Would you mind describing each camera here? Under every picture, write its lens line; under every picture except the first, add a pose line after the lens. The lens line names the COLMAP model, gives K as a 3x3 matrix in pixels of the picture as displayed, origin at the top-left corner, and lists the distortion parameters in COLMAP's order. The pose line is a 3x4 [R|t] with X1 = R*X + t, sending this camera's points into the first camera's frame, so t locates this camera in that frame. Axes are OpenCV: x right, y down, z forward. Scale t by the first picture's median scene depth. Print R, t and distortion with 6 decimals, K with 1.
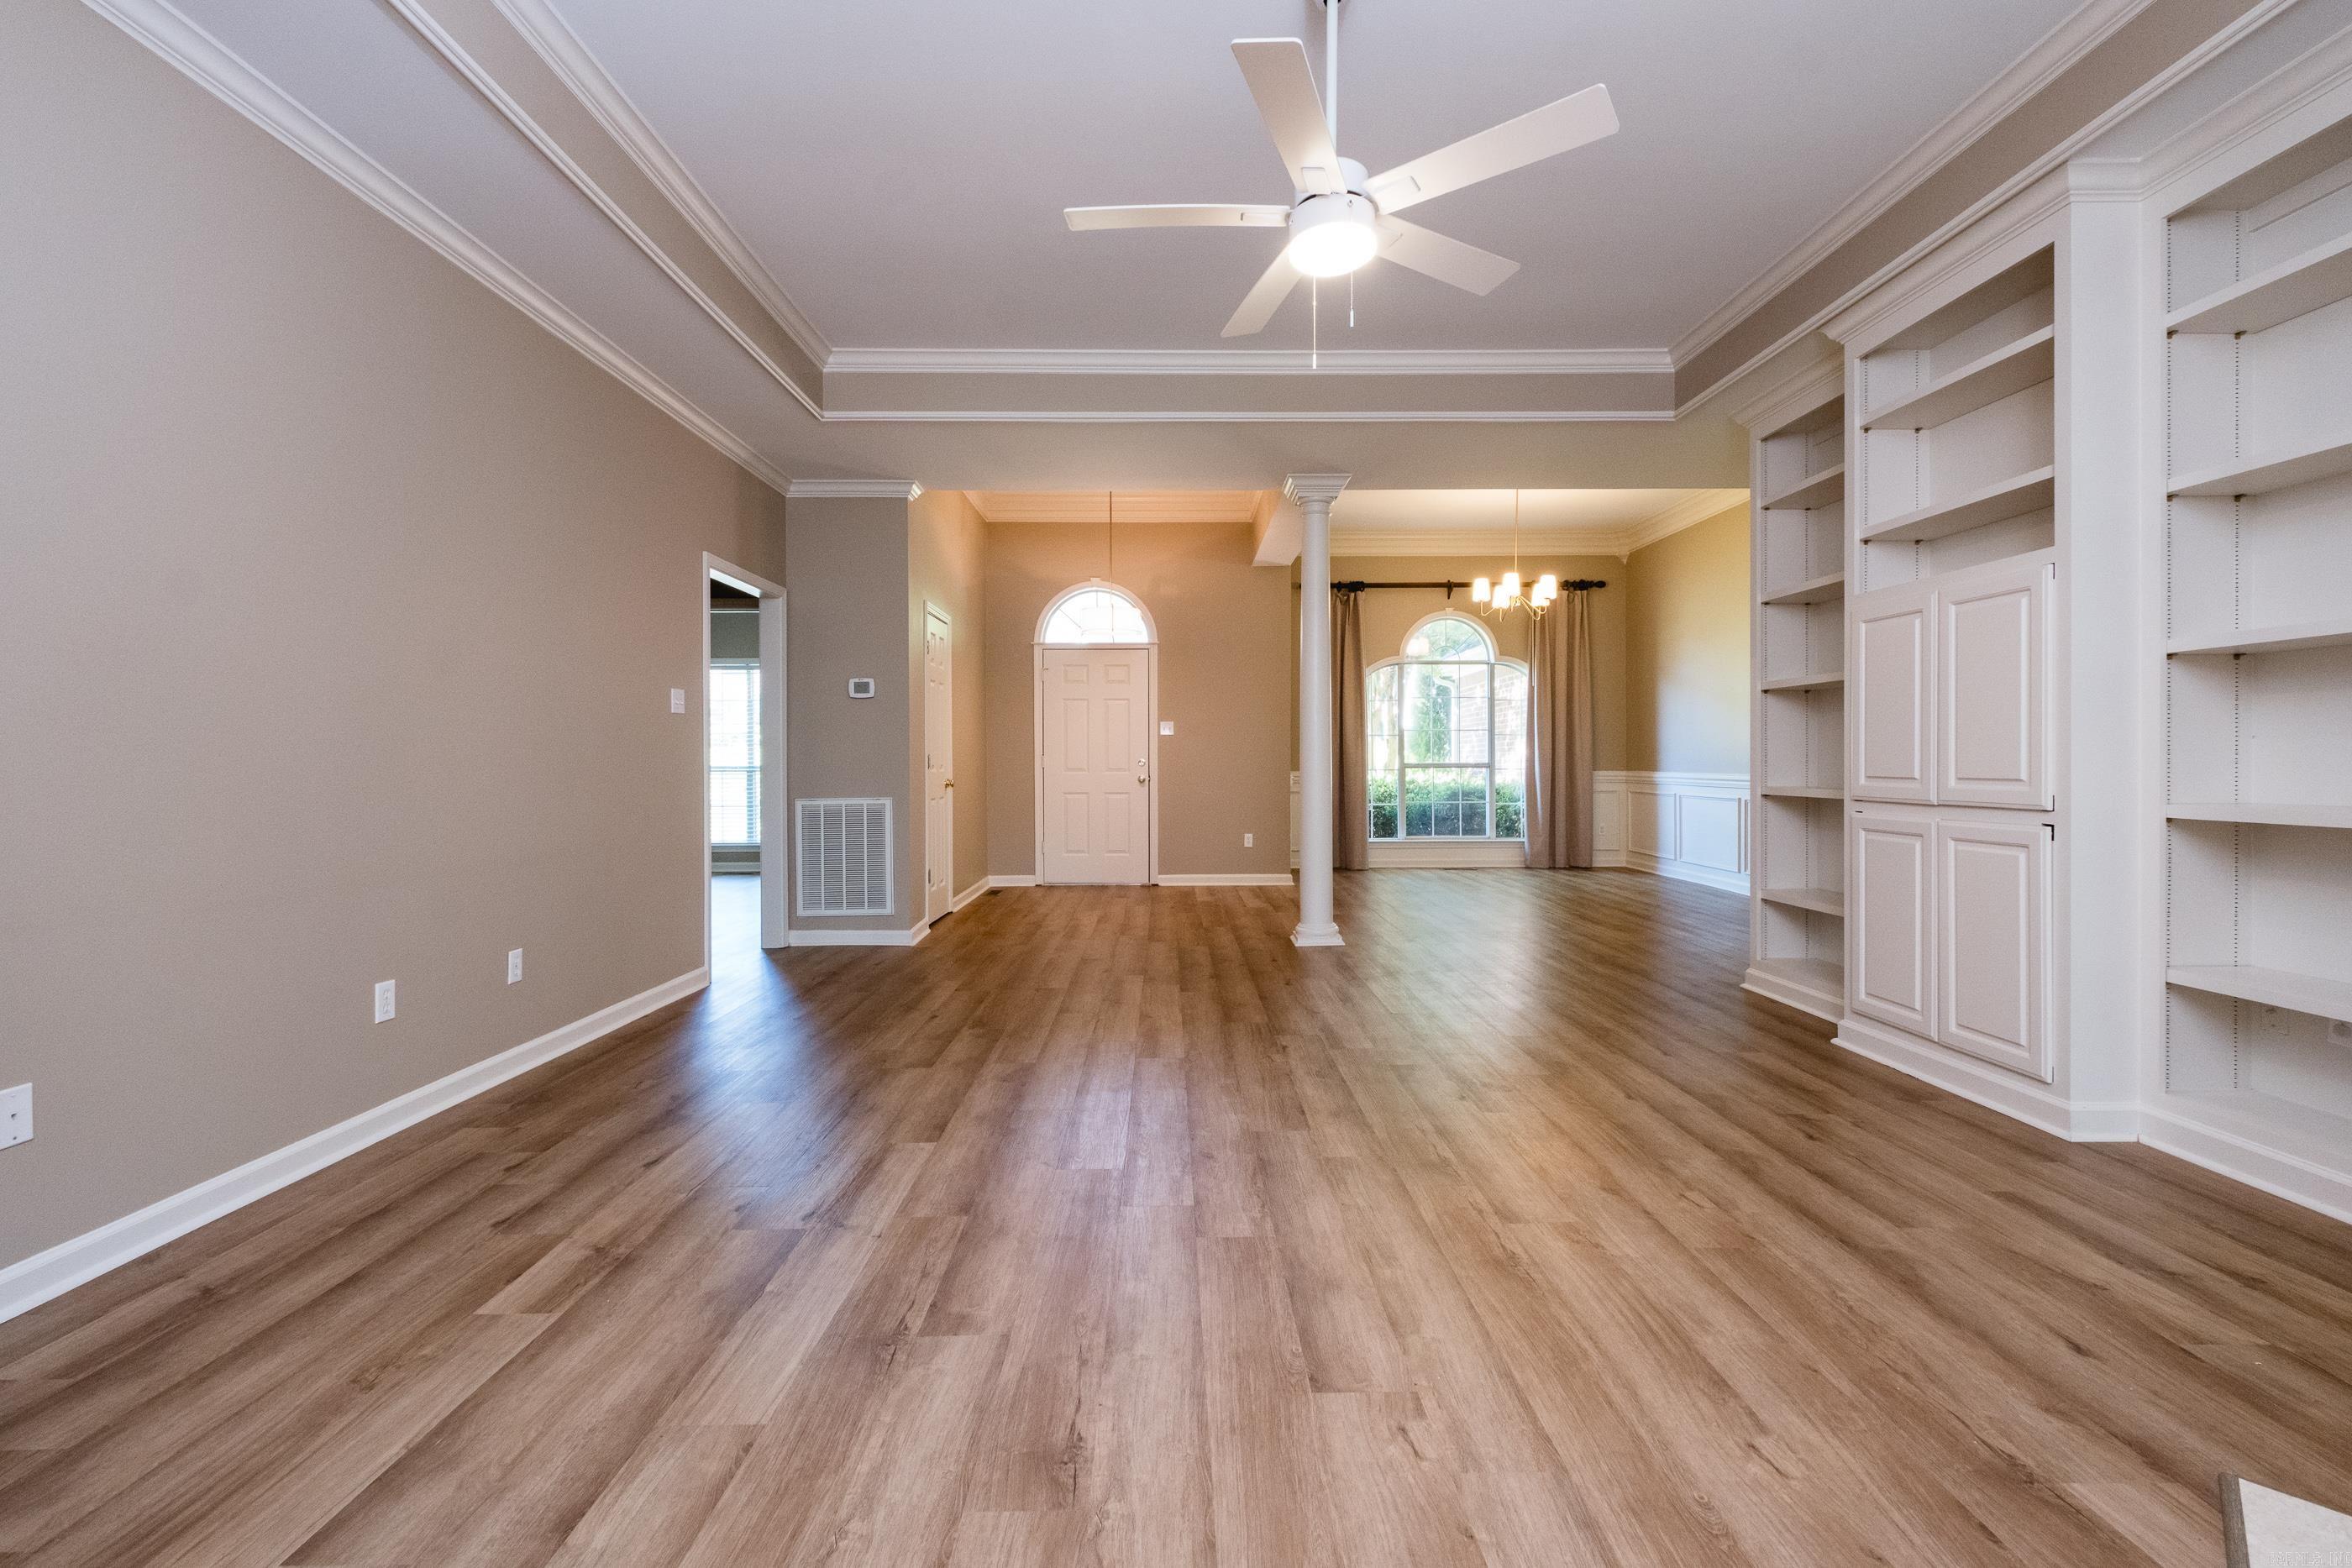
lens RADIAL K [[999.1, 0, 1181.3], [0, 999.1, 784.3], [0, 0, 1]] dist [-0.008329, -0.000454]
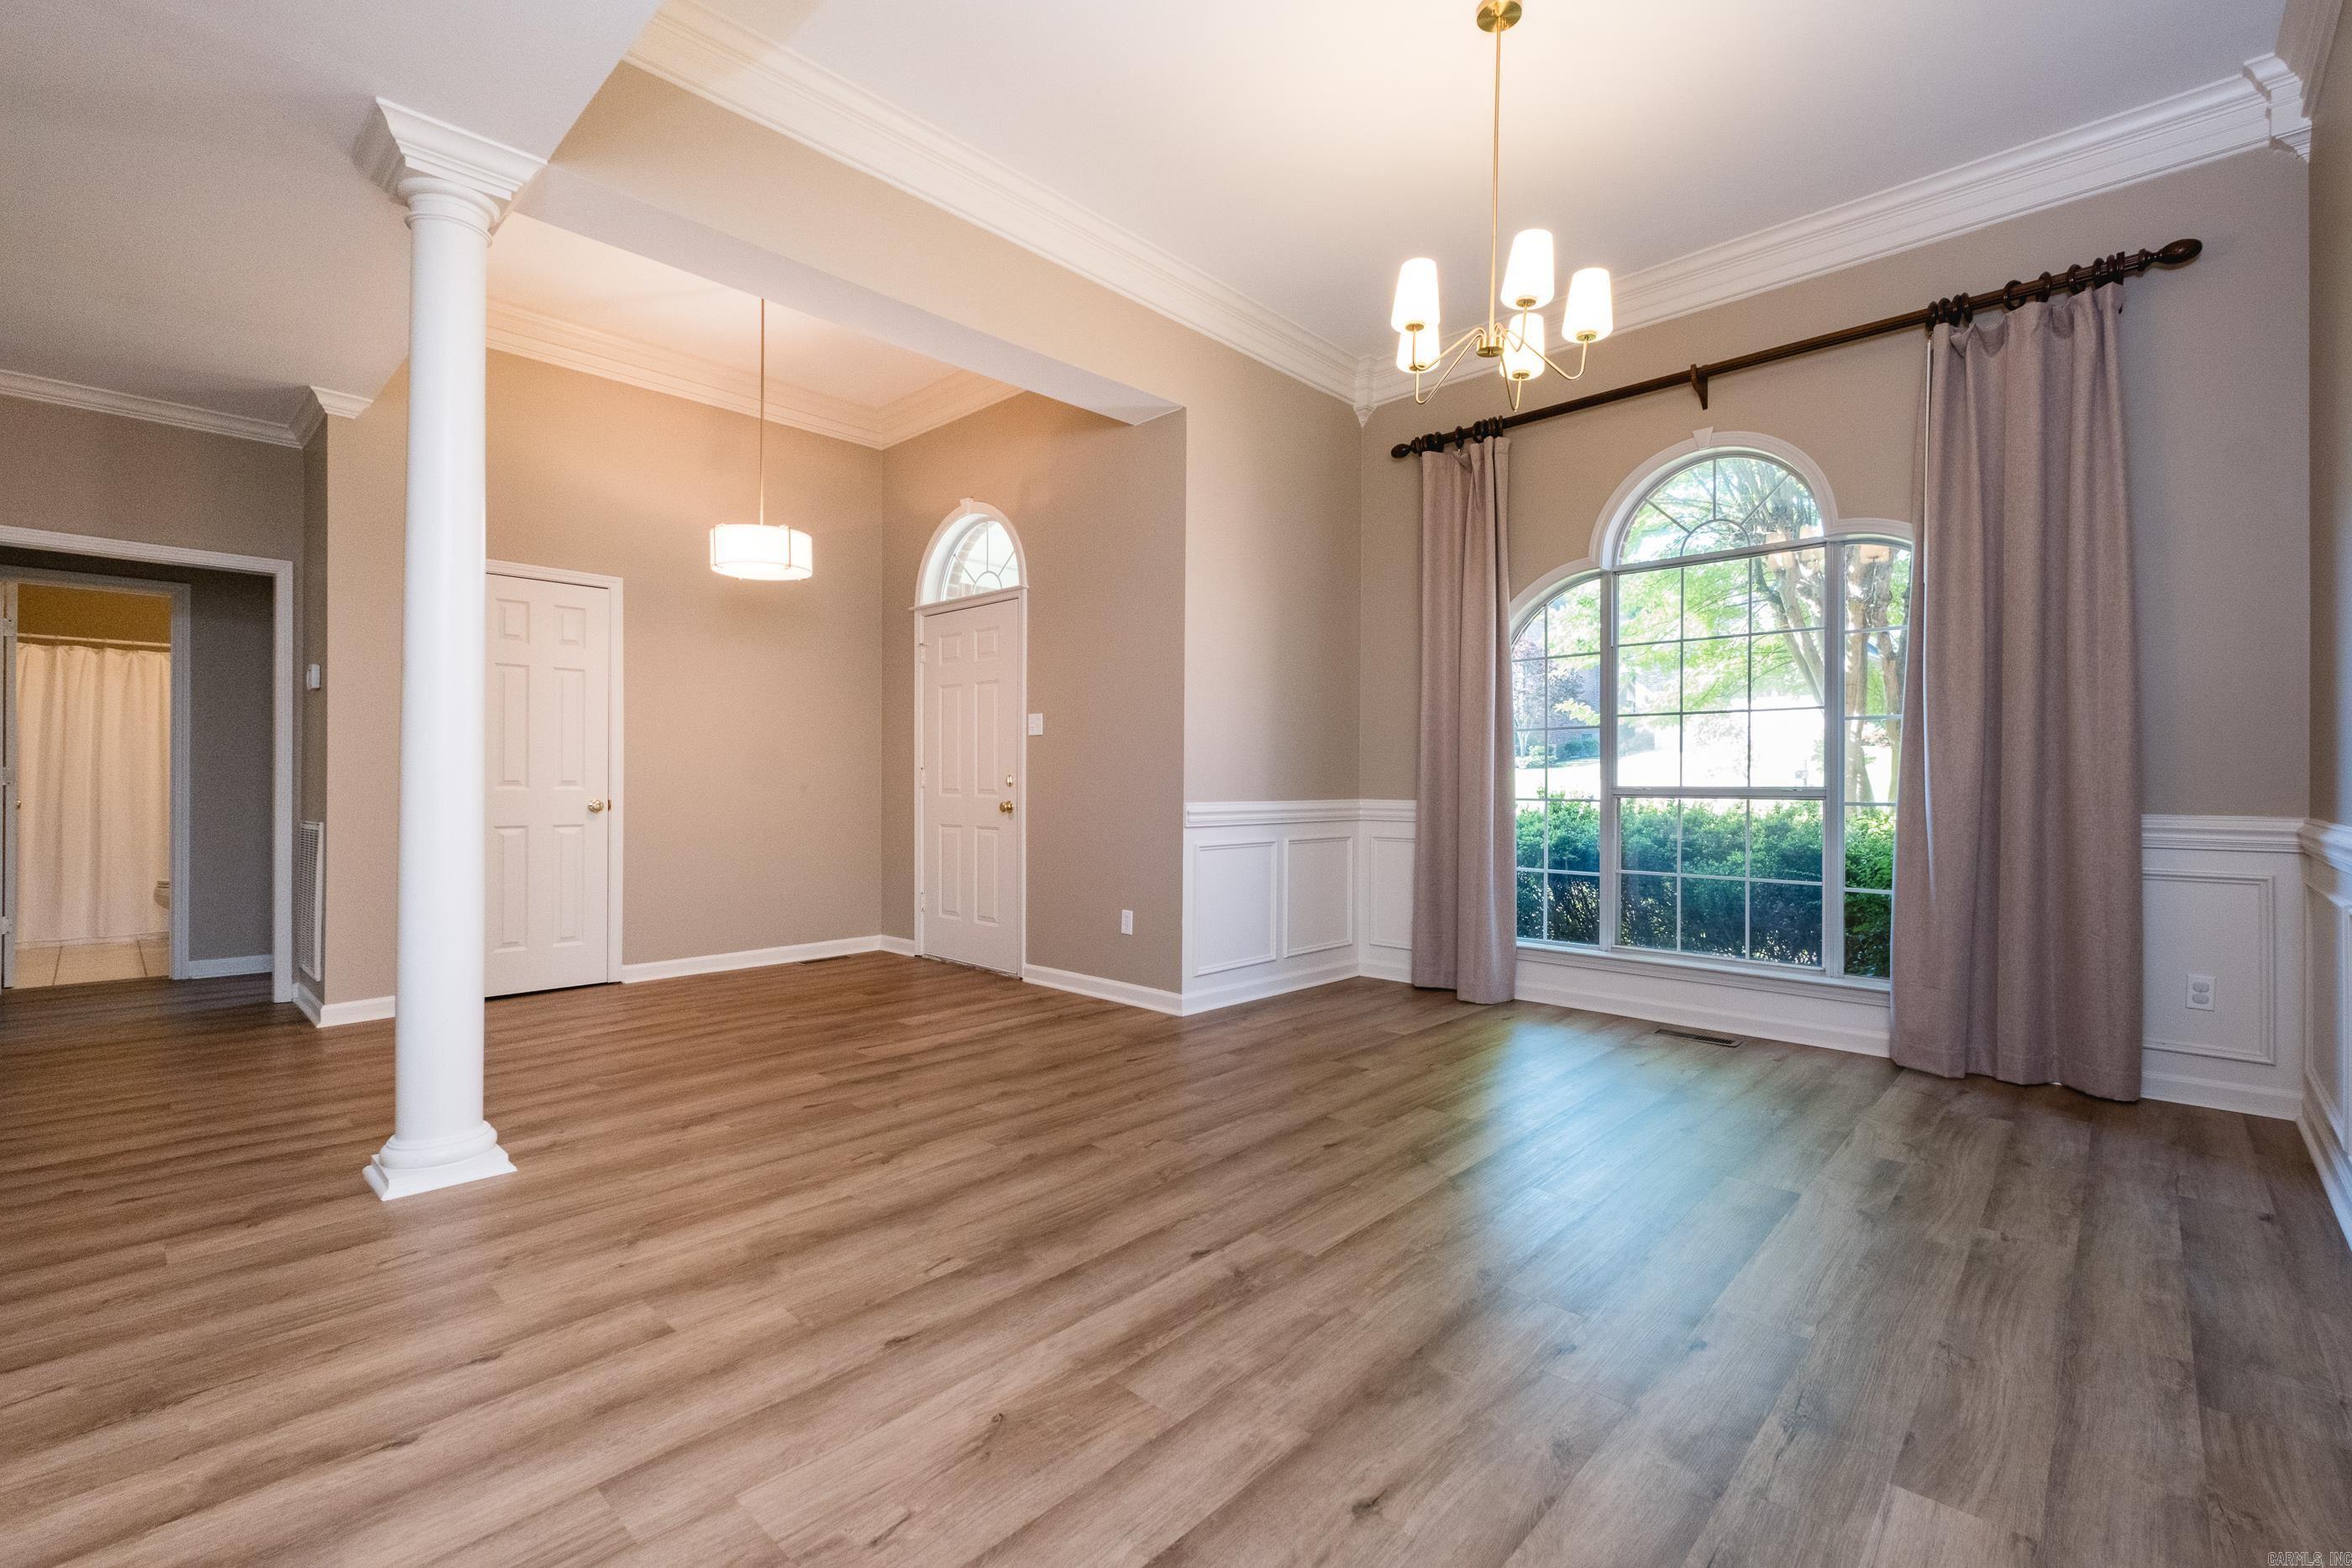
lens RADIAL K [[1046.5, 0, 1183.0], [0, 1046.5, 782.8], [0, 0, 1]] dist [0.004897, -0.000222]
pose [[0.732530, 0.008272, -0.680685, 1.127024], [-0.024637, 0.999593, -0.014366, -0.029515], [0.680289, 0.027293, 0.732436, 1.400330]]
